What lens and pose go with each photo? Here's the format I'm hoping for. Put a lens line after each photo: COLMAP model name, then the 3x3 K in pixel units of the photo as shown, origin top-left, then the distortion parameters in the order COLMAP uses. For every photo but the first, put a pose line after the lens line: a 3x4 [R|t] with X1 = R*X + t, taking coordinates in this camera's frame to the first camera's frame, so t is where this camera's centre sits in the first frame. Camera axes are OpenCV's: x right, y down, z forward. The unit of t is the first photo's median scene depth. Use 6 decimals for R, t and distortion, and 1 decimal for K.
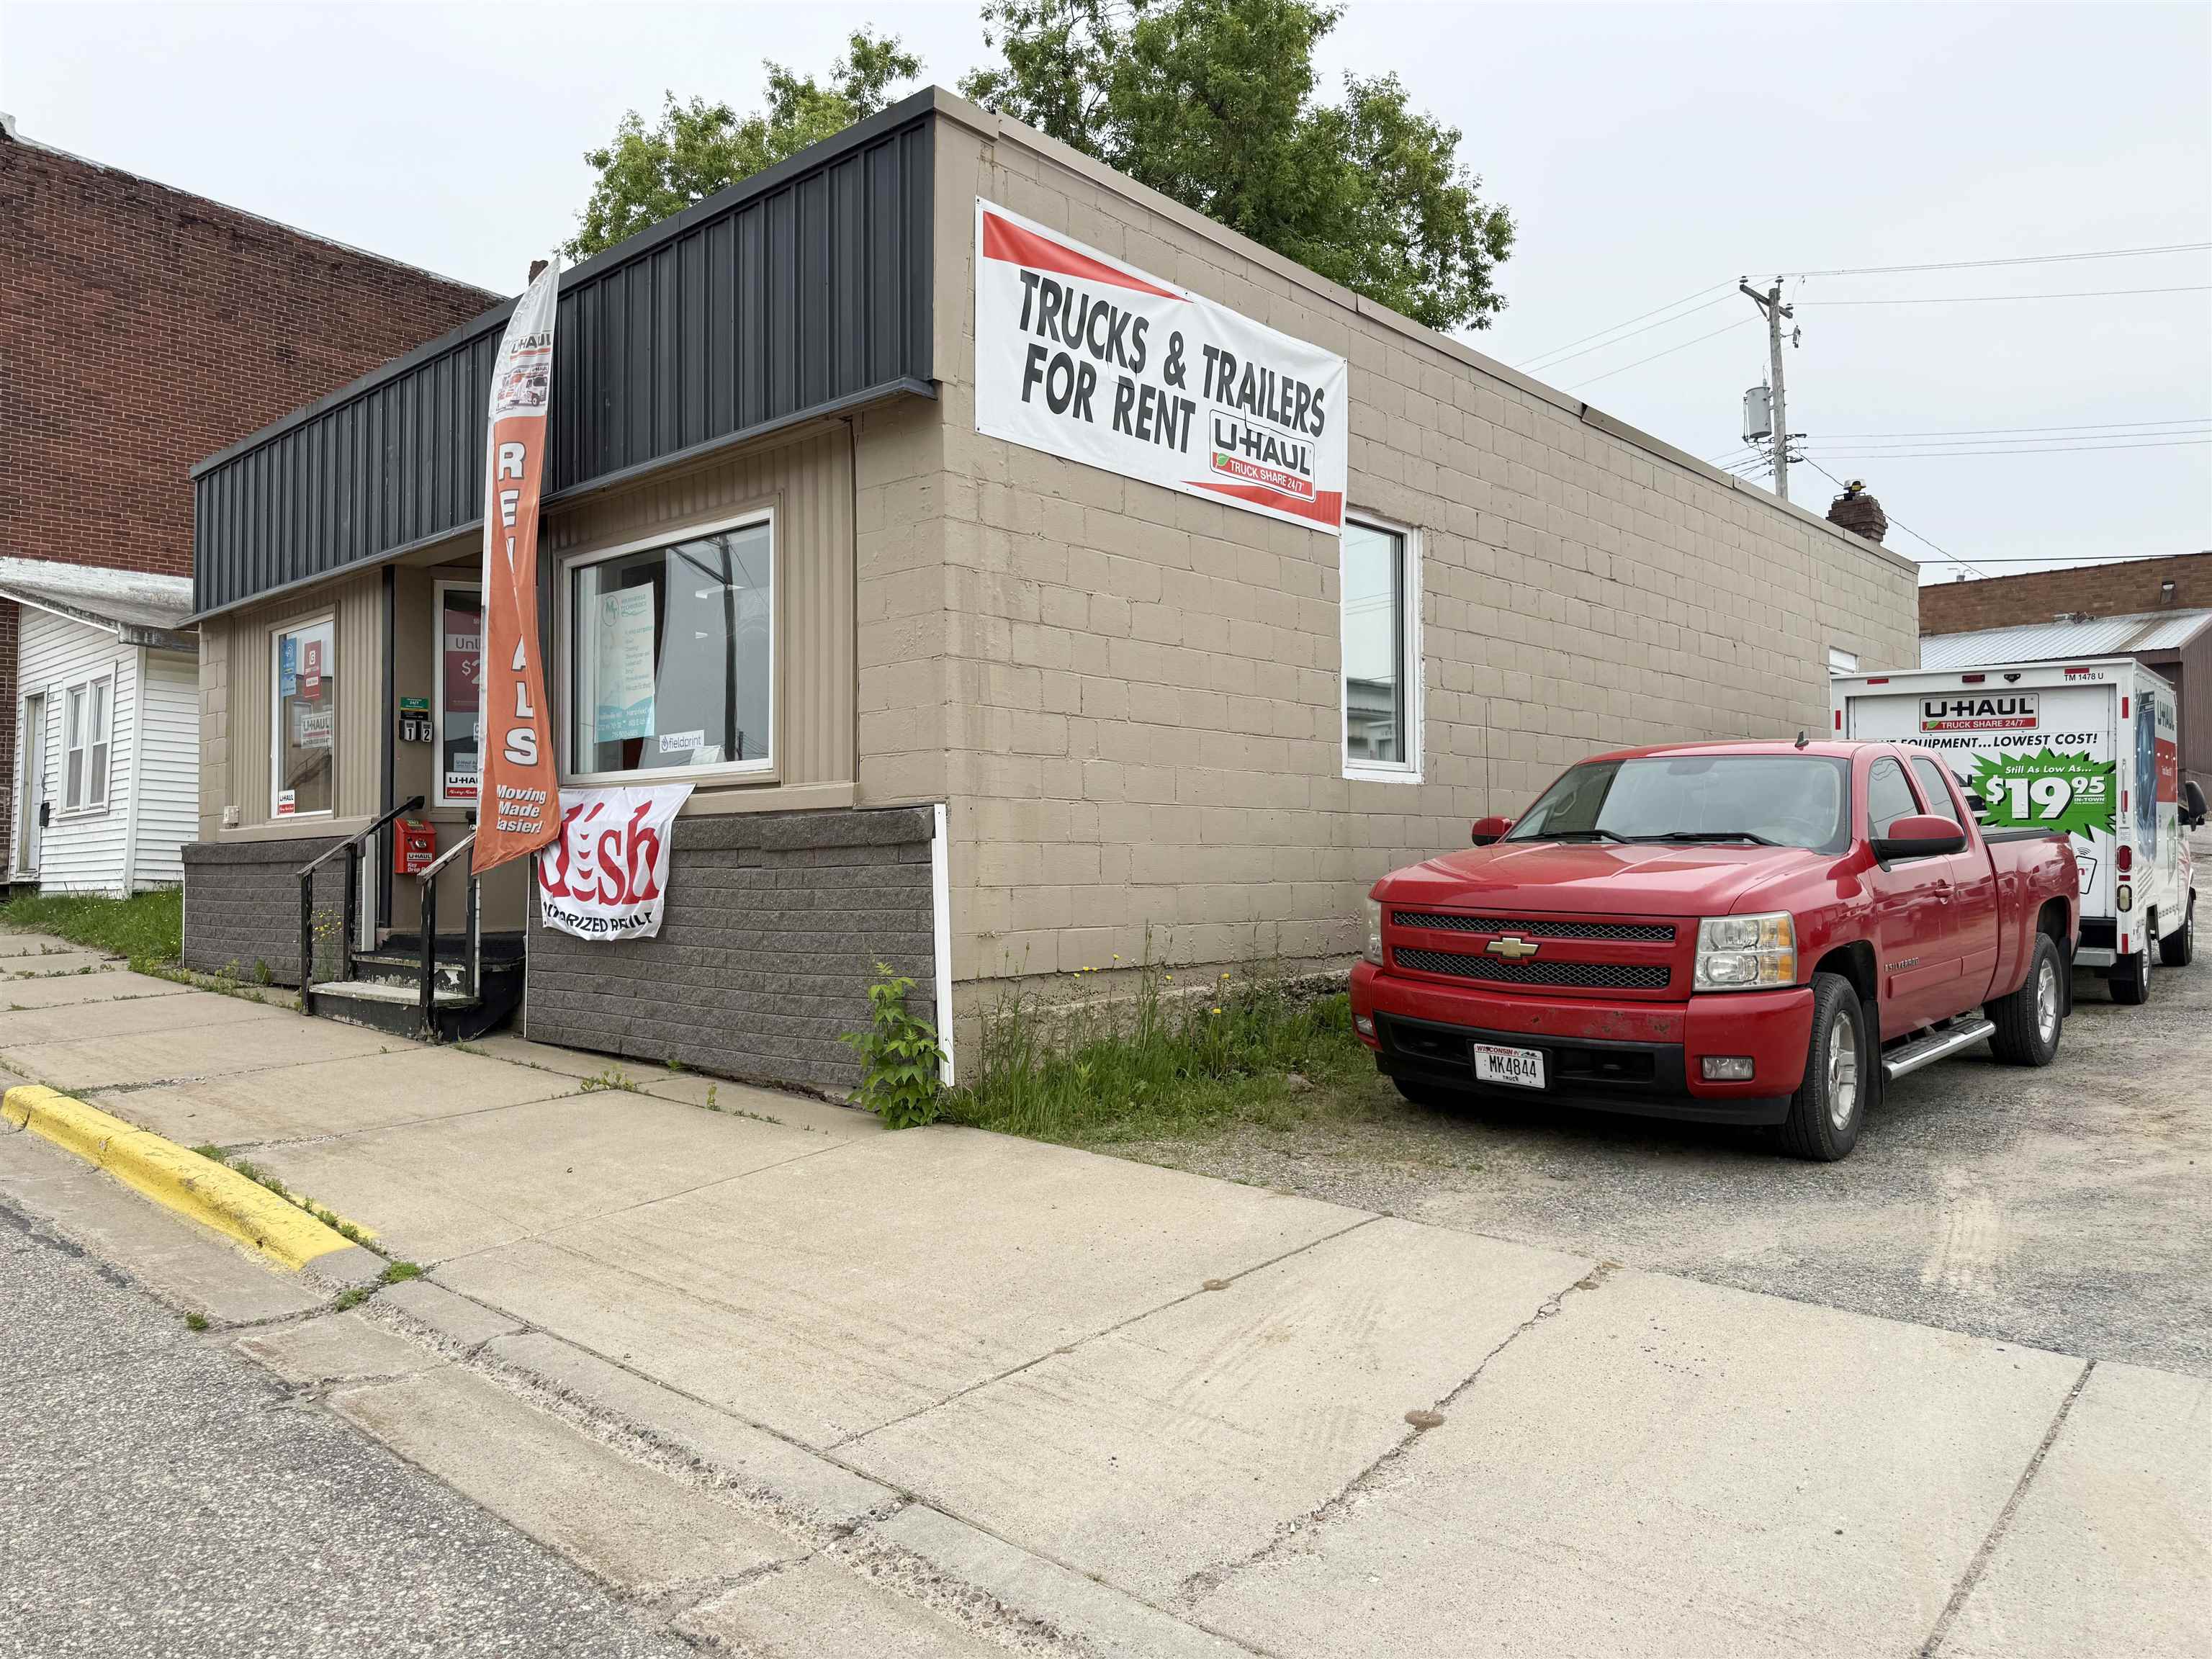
lens RADIAL K [[1593.7, 0, 1070.8], [0, 1593.7, 841.5], [0, 0, 1]] dist [0.107073, -0.196845]
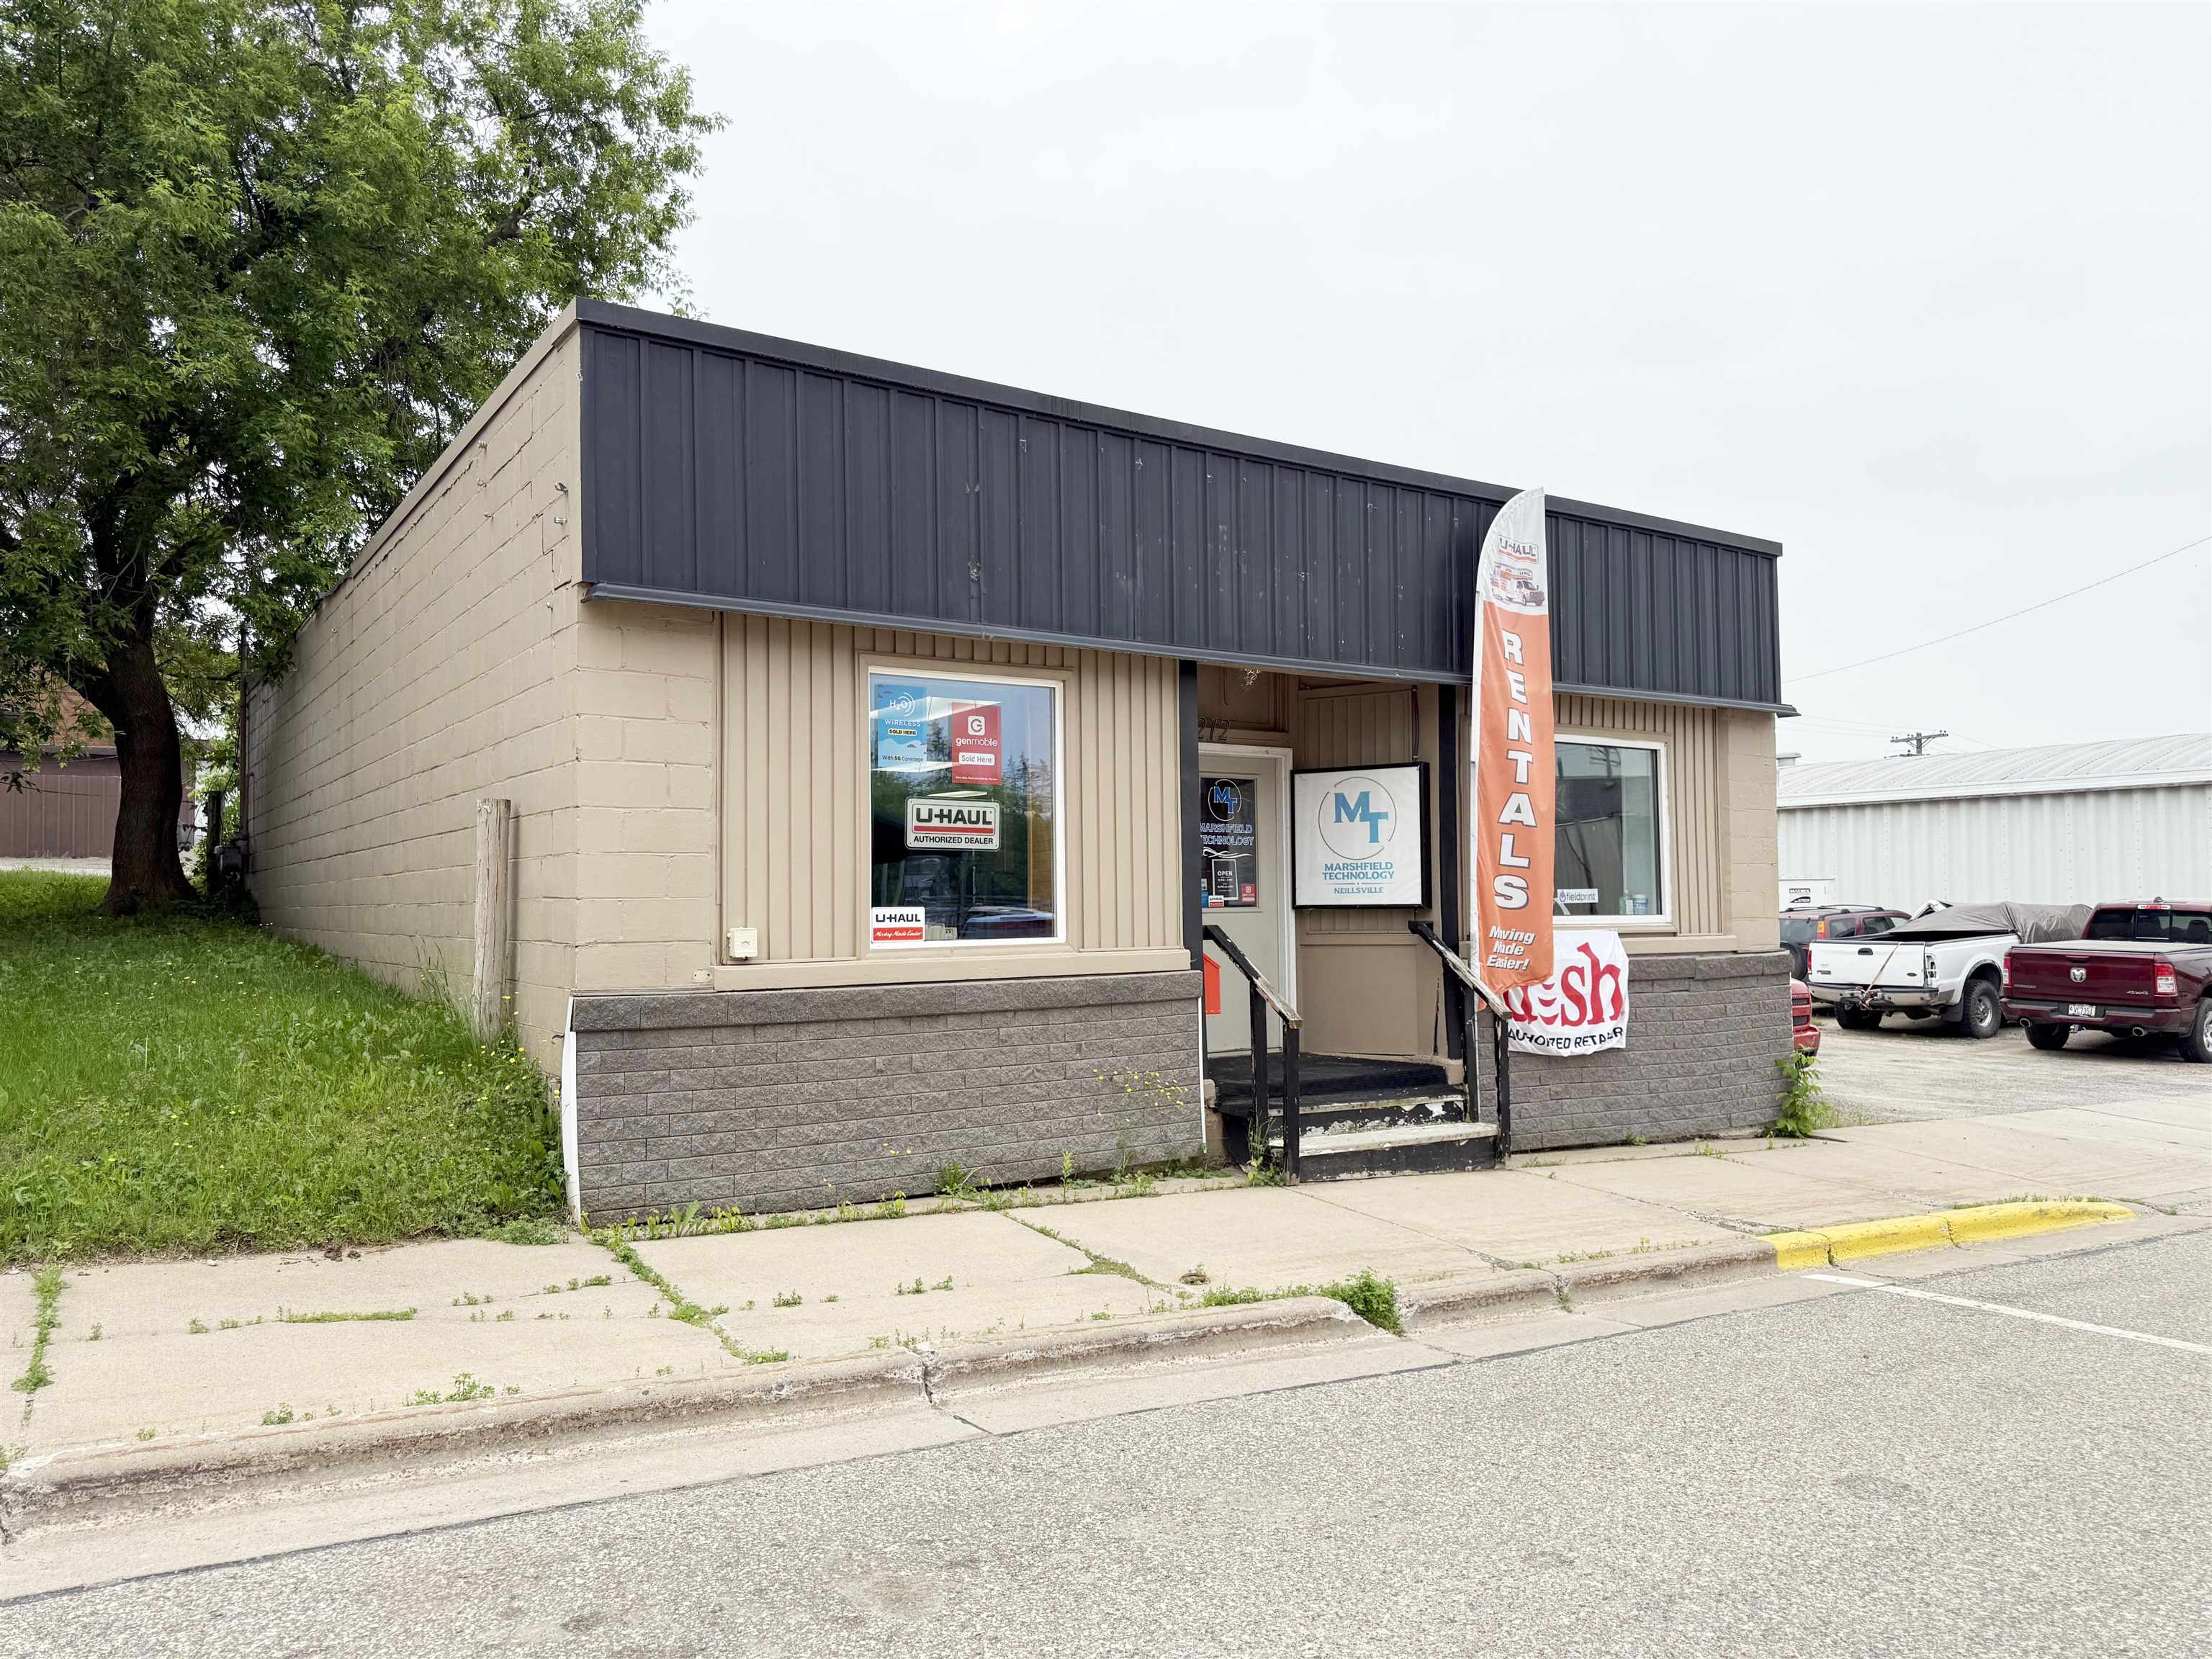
lens RADIAL K [[1593.7, 0, 1070.8], [0, 1593.7, 841.5], [0, 0, 1]] dist [0.107073, -0.196845]
pose [[0.229126, 0.039662, 0.972588, -1.610690], [-0.020895, 0.999140, -0.035822, -0.051068], [-0.973173, -0.012115, 0.229757, 1.107394]]
